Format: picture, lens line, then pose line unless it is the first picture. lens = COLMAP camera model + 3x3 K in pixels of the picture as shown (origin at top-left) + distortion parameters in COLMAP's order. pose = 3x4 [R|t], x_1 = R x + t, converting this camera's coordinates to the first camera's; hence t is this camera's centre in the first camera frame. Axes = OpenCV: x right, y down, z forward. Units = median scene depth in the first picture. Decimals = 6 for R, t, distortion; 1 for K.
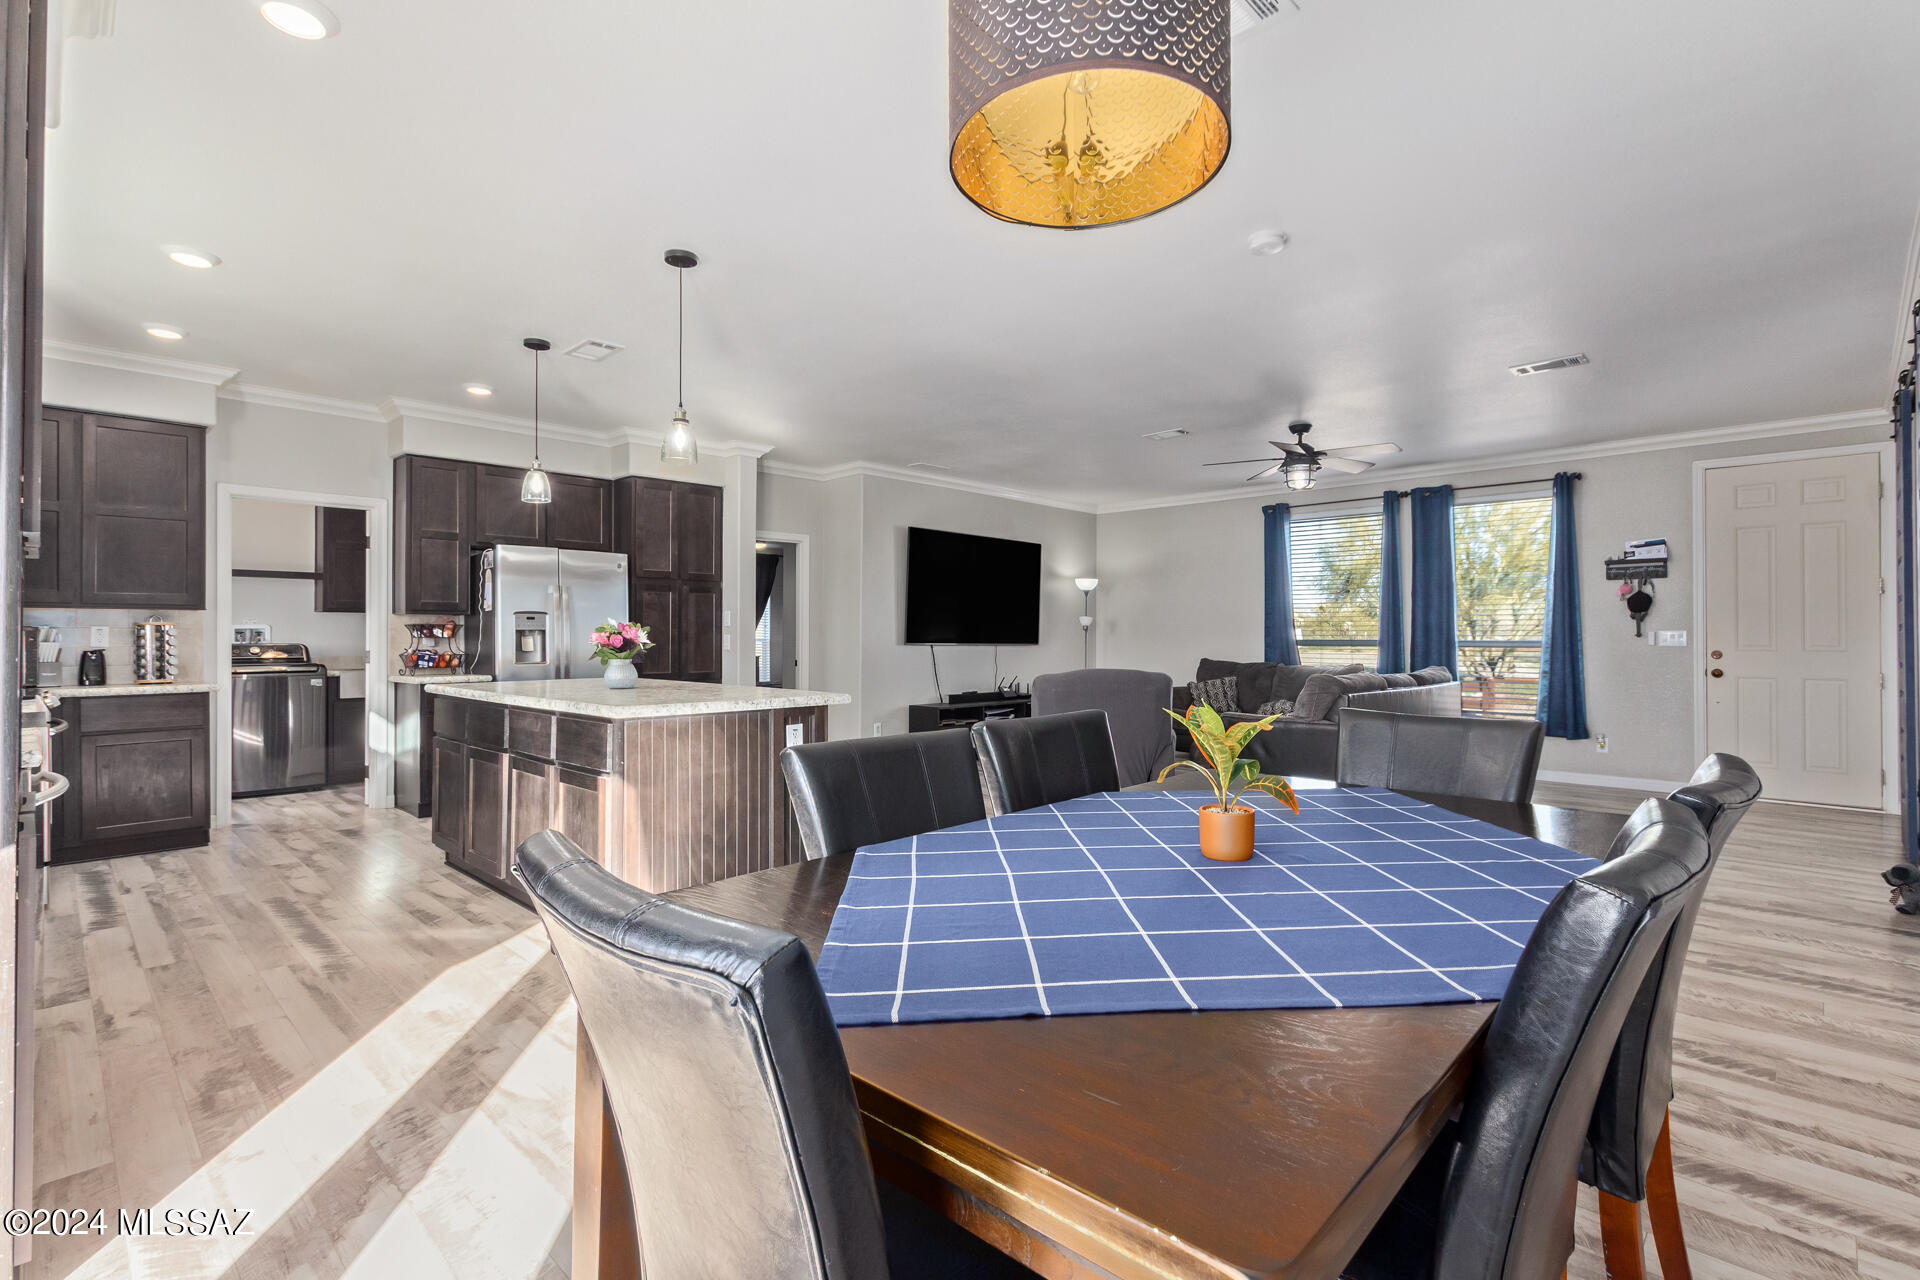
lens RADIAL K [[882.8, 0, 956.1], [0, 882.8, 633.2], [0, 0, 1]] dist [-0.001004, -0.000337]
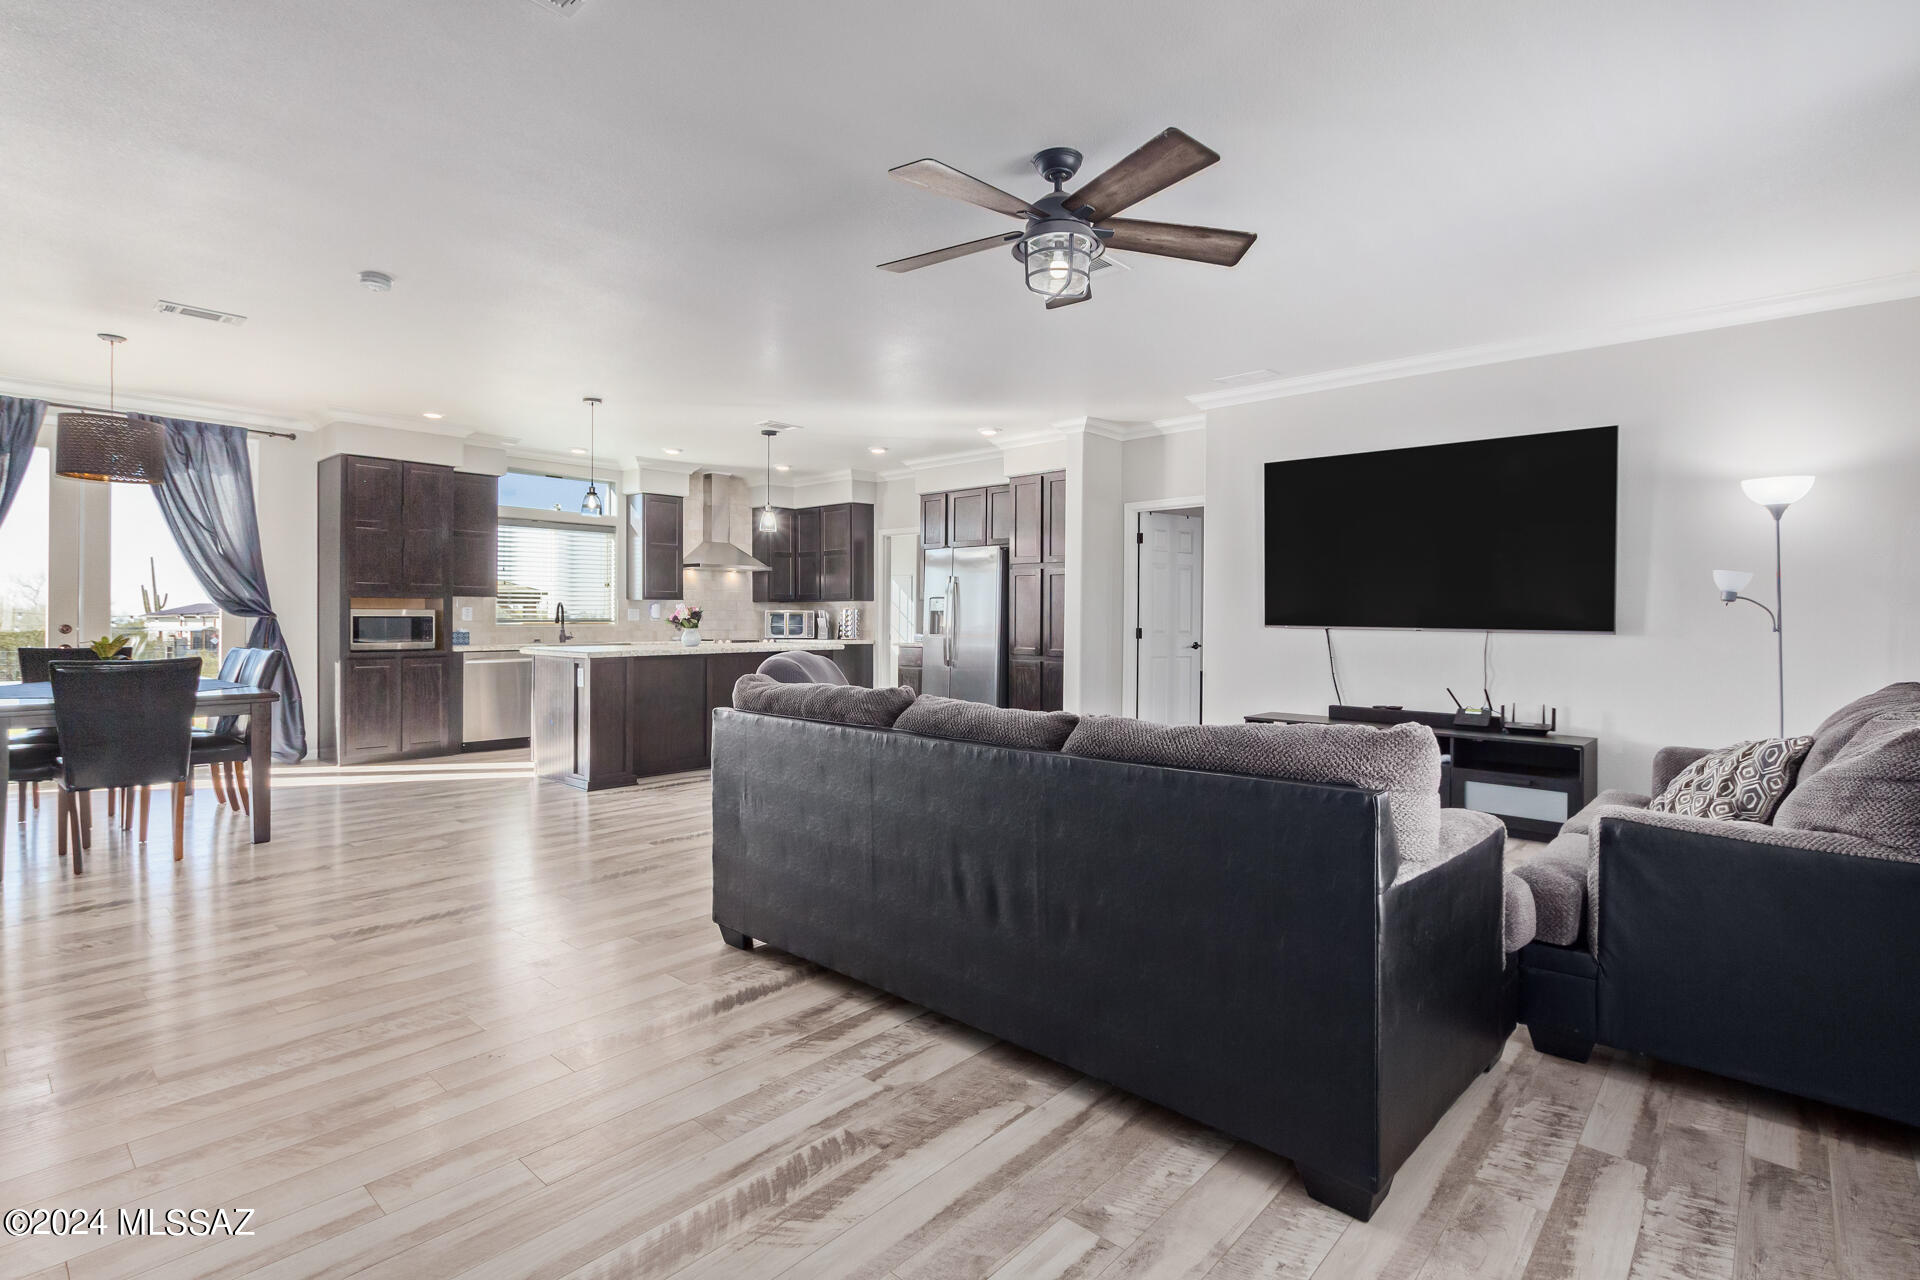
lens RADIAL K [[917.9, 0, 960.0], [0, 917.9, 640.0], [0, 0, 1]] dist [-0.001469, -0.000371]
pose [[0.021167, 0.025819, -0.999443, 0.832792], [-0.002057, 0.999665, 0.025781, 0.006103], [0.999774, 0.001510, 0.021213, 0.886566]]
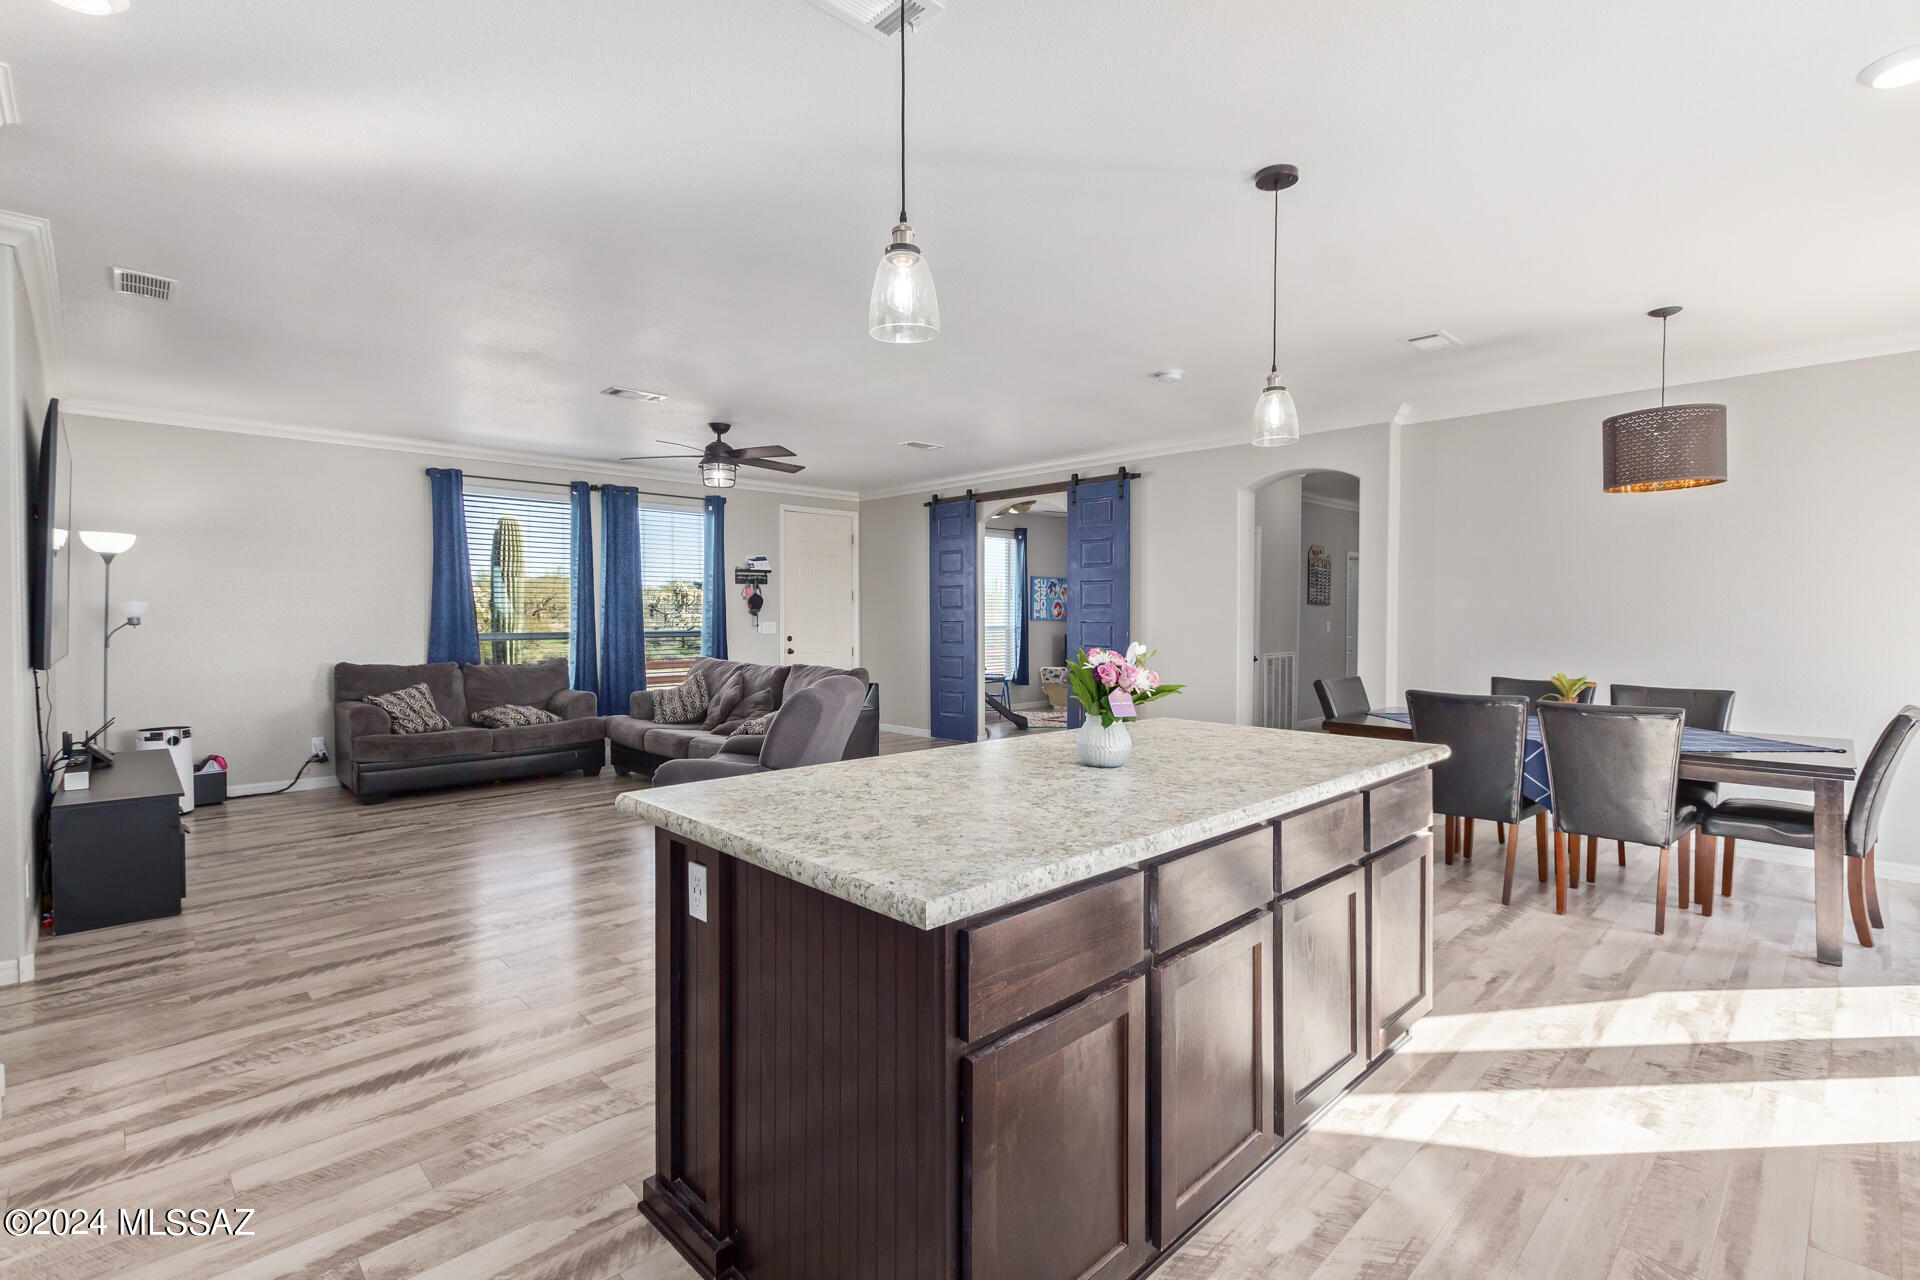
lens RADIAL K [[882.8, 0, 956.1], [0, 882.8, 633.2], [0, 0, 1]] dist [-0.001004, -0.000337]
pose [[0.040552, -0.025346, 0.998856, -0.570148], [-0.006157, 0.999653, 0.025616, -0.023340], [-0.999158, -0.007188, 0.040382, 0.639777]]
